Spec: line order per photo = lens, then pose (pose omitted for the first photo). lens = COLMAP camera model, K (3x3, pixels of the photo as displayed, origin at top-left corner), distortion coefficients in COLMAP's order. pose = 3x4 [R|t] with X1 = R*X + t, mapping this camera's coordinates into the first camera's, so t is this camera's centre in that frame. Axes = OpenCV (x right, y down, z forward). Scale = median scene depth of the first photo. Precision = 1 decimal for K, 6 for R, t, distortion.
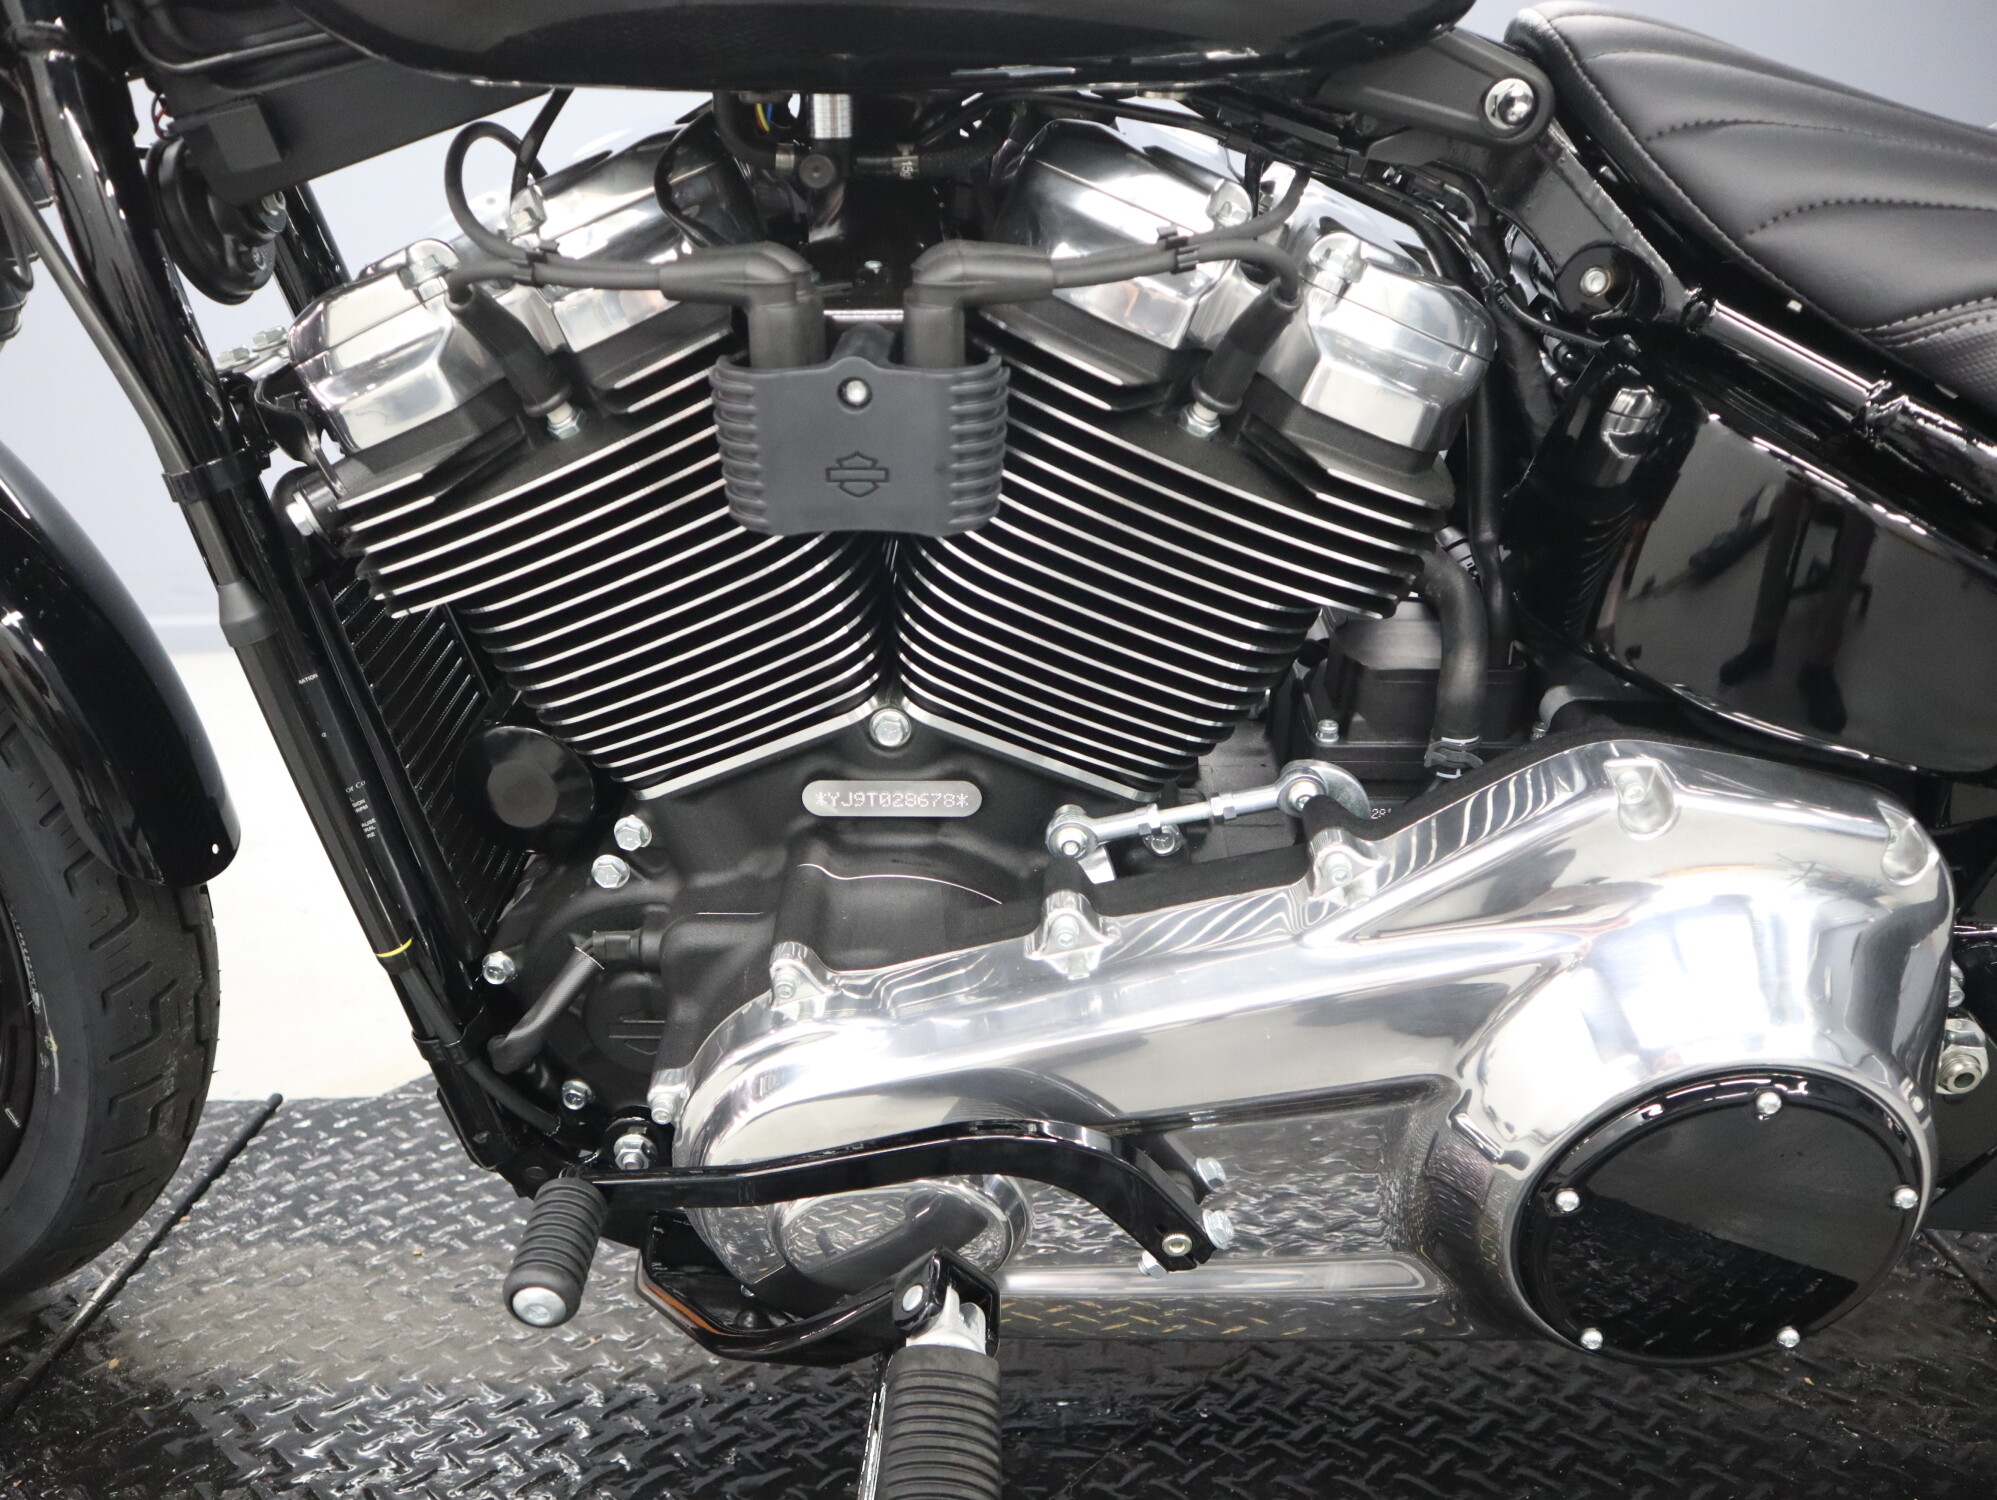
lens RADIAL K [[1483.9, 0, 963.7], [0, 1483.9, 747.7], [0, 0, 1]] dist [-0.109155, 0.062015]
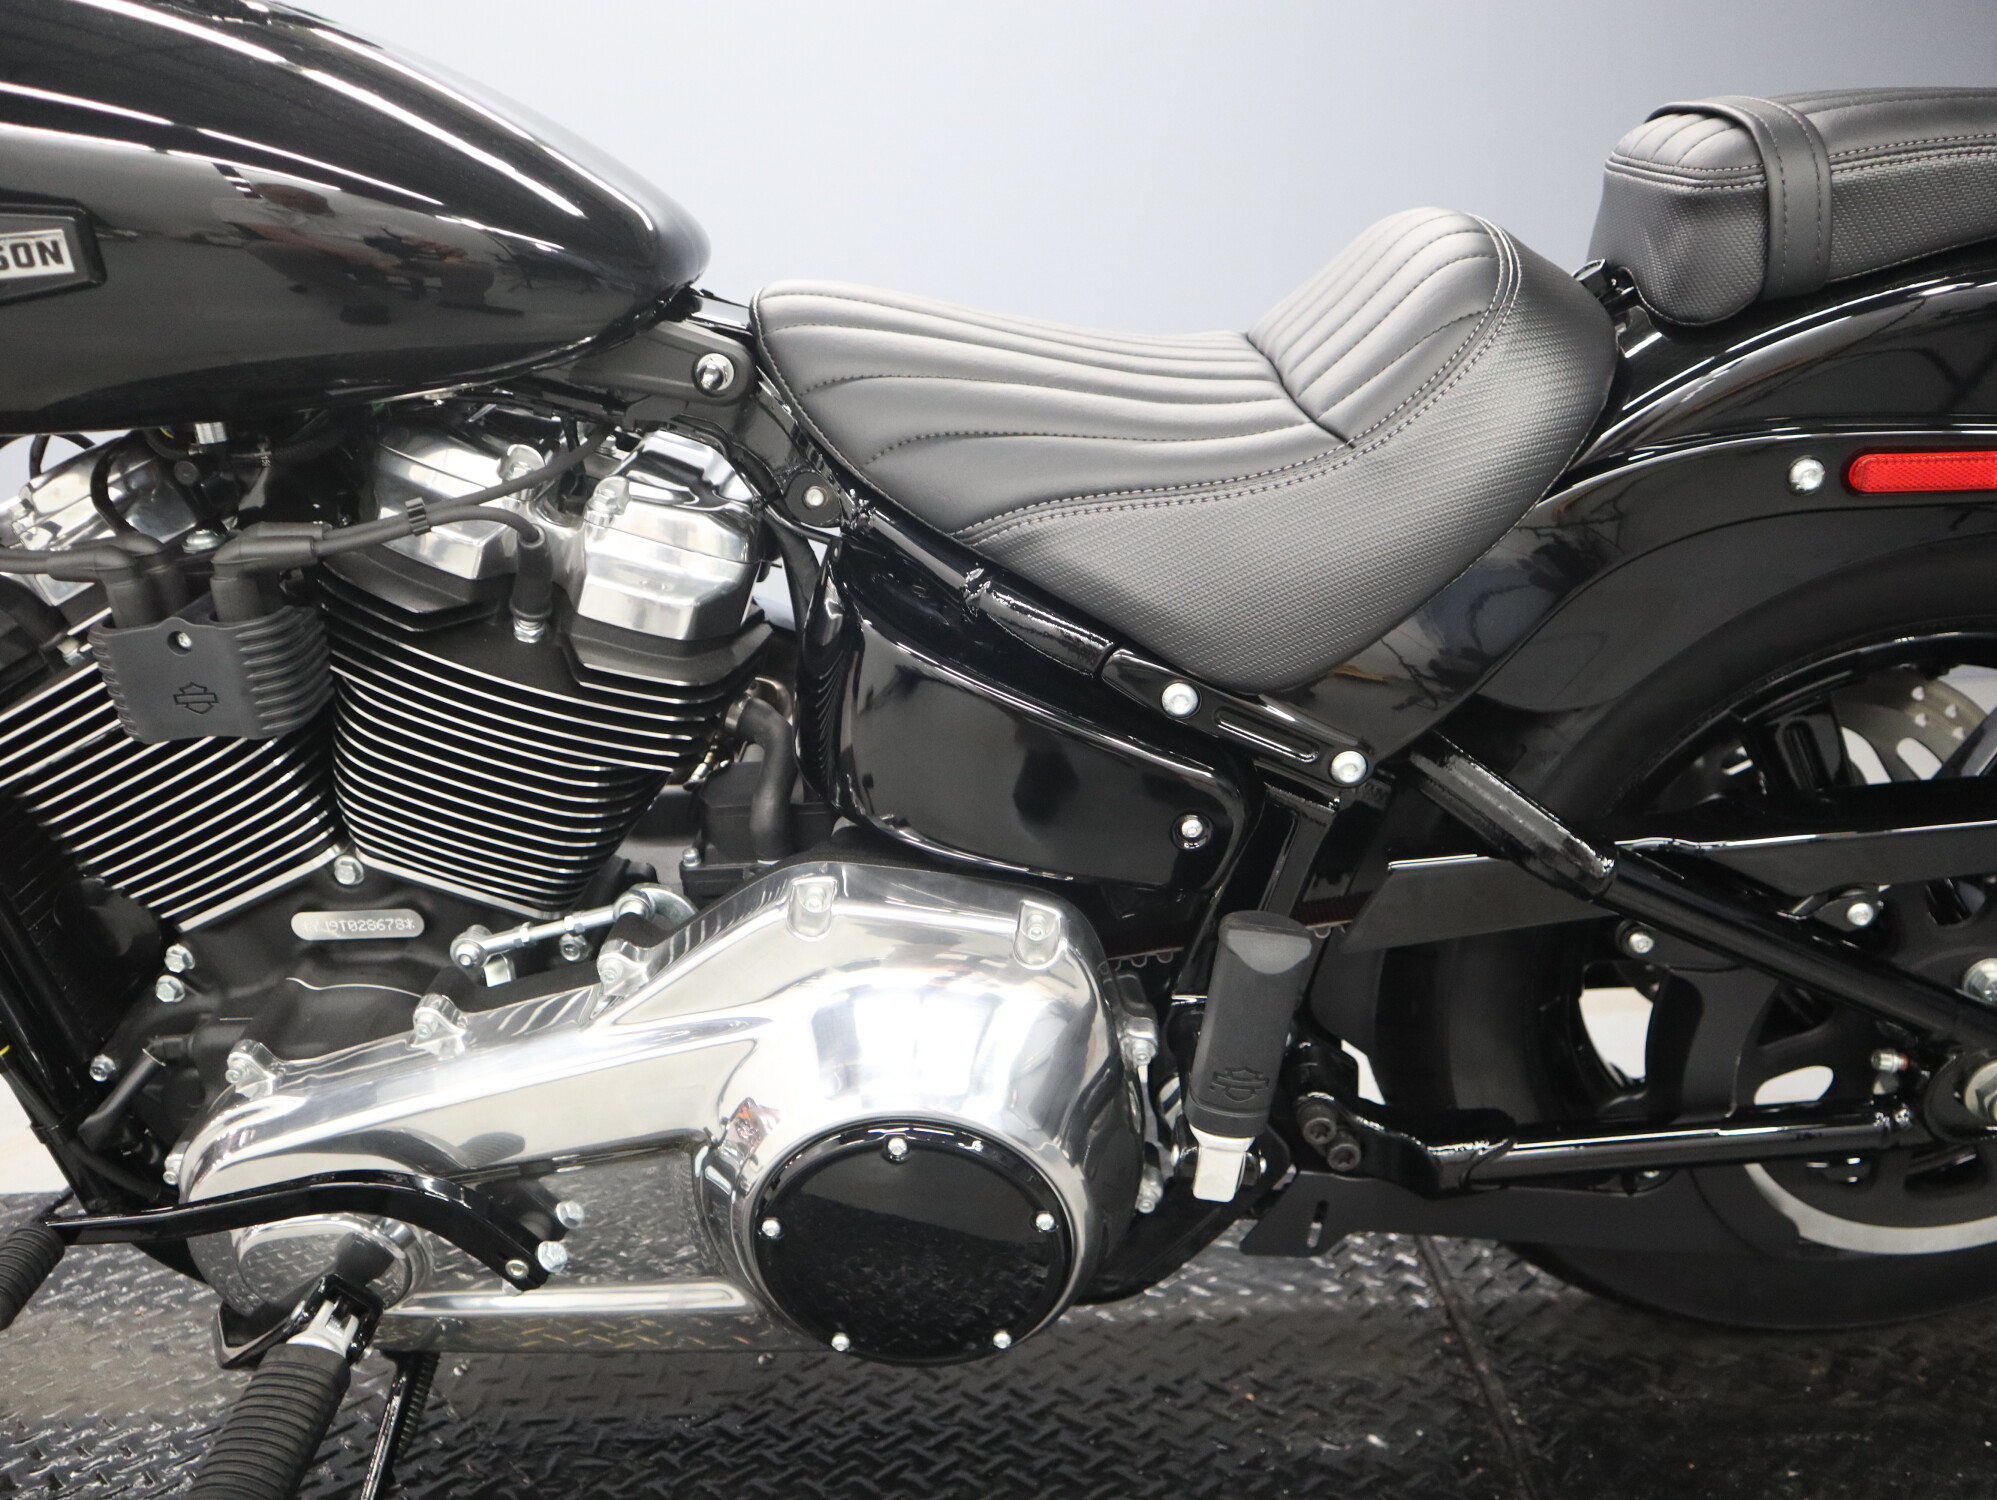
lens RADIAL K [[1483.9, 0, 963.7], [0, 1483.9, 747.7], [0, 0, 1]] dist [-0.109155, 0.062015]
pose [[0.997920, -0.050727, -0.039782, 0.539424], [0.048354, 0.997115, -0.058505, -0.019163], [0.042635, 0.056459, 0.997494, -0.244093]]
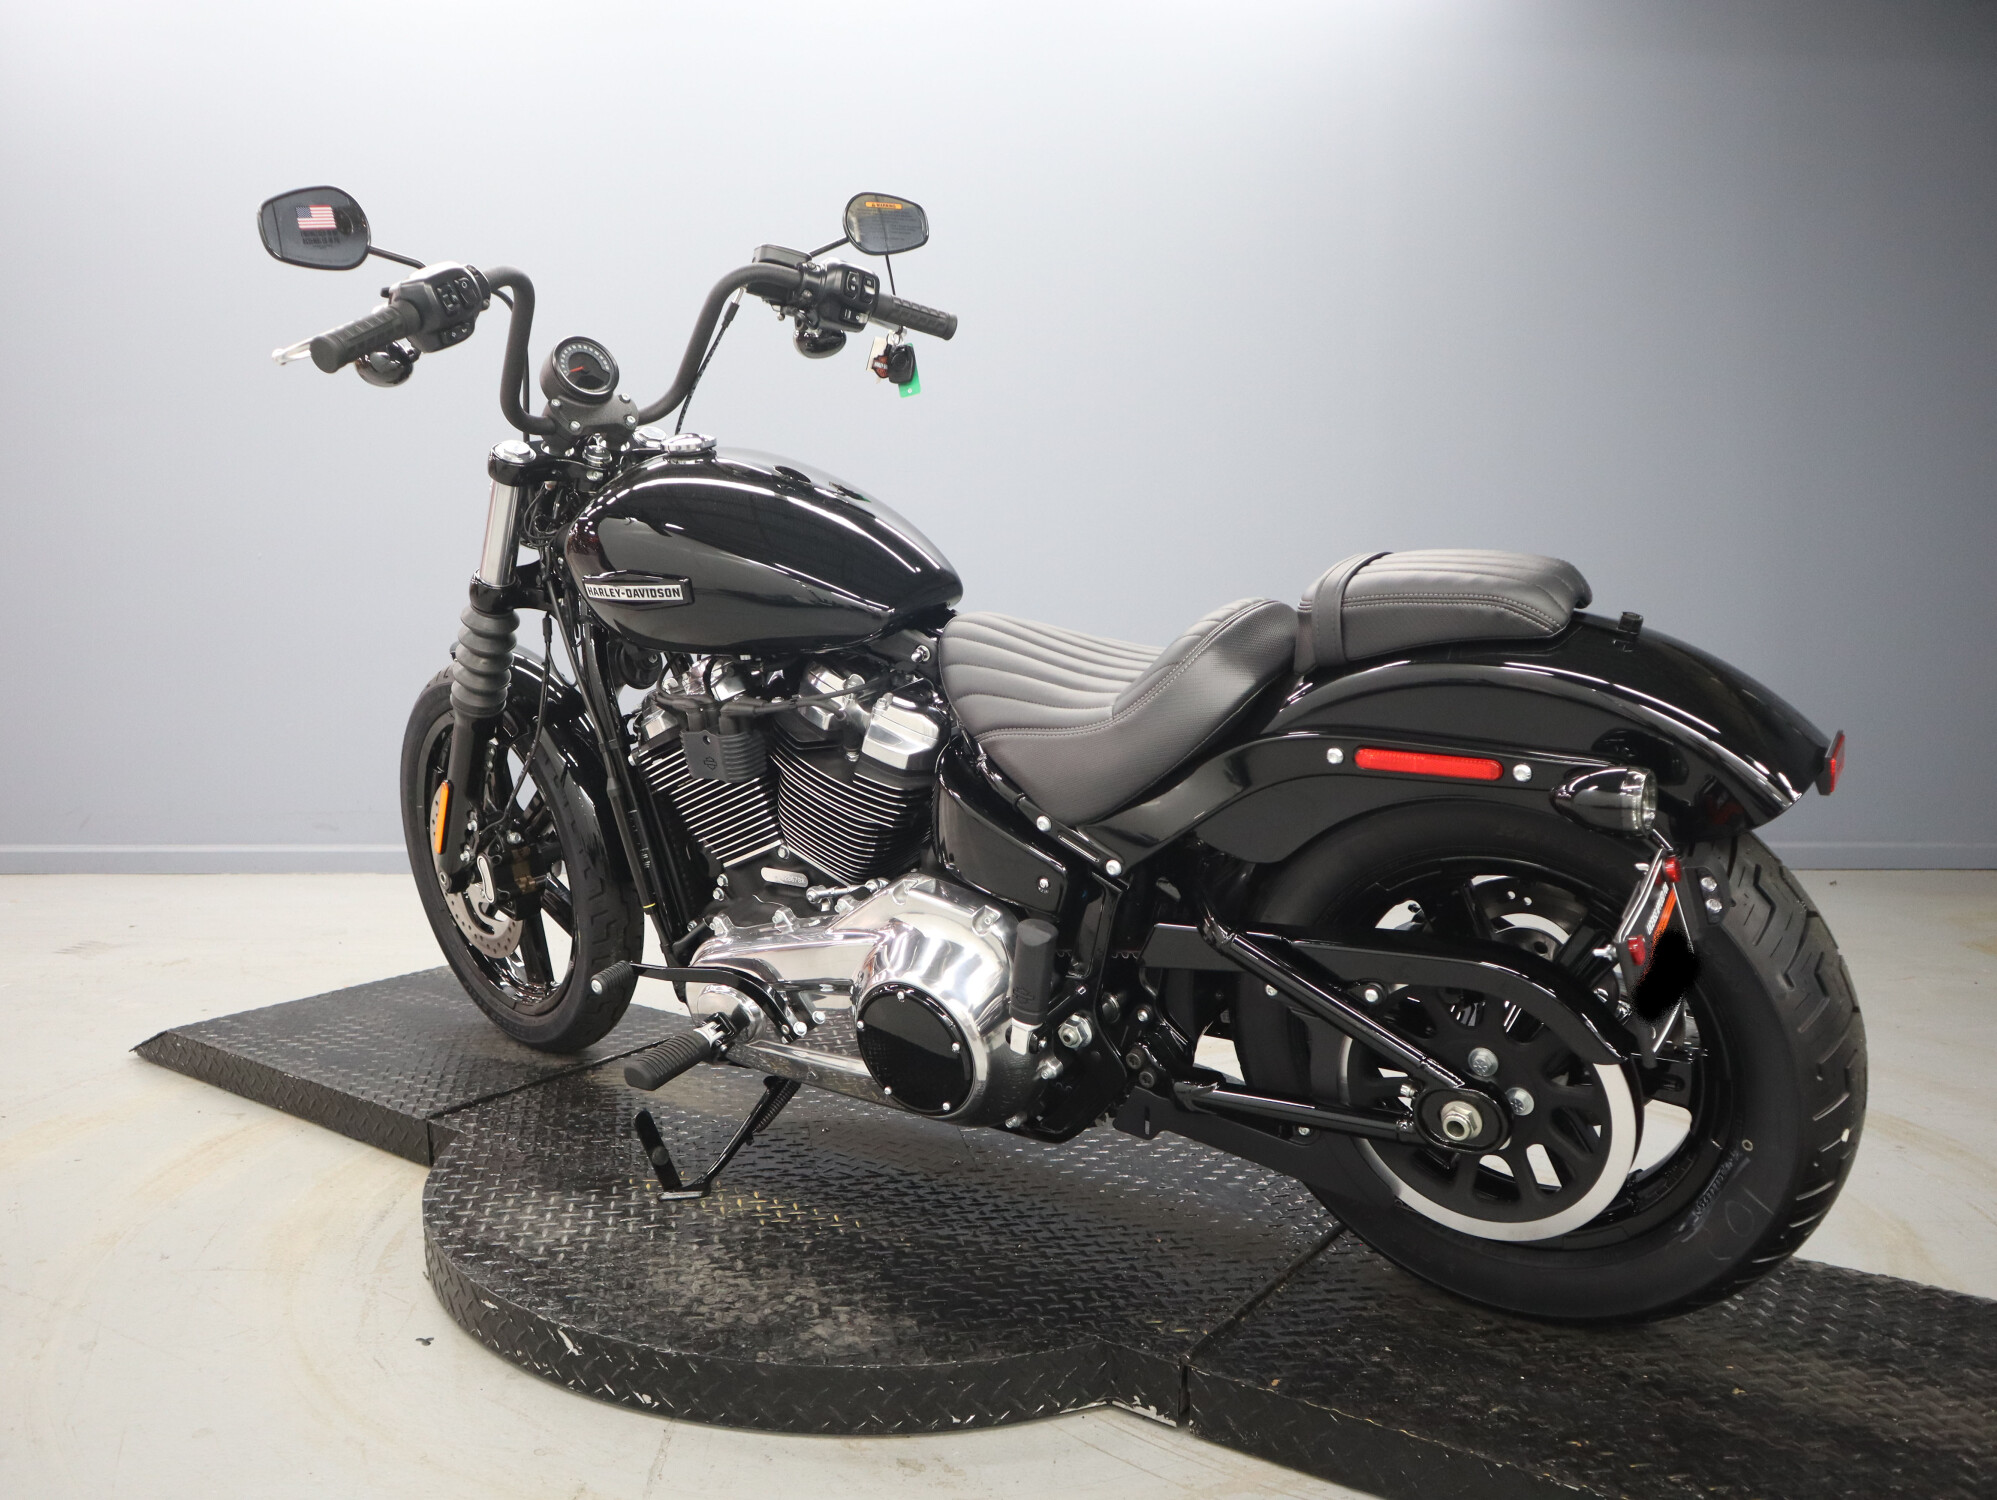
lens RADIAL K [[1483.9, 0, 963.7], [0, 1483.9, 747.7], [0, 0, 1]] dist [-0.109155, 0.062015]
pose [[0.816420, 0.066103, -0.573663, 1.845572], [-0.157012, 0.981410, -0.110368, 0.050347], [0.555703, 0.180178, 0.811622, -1.142652]]
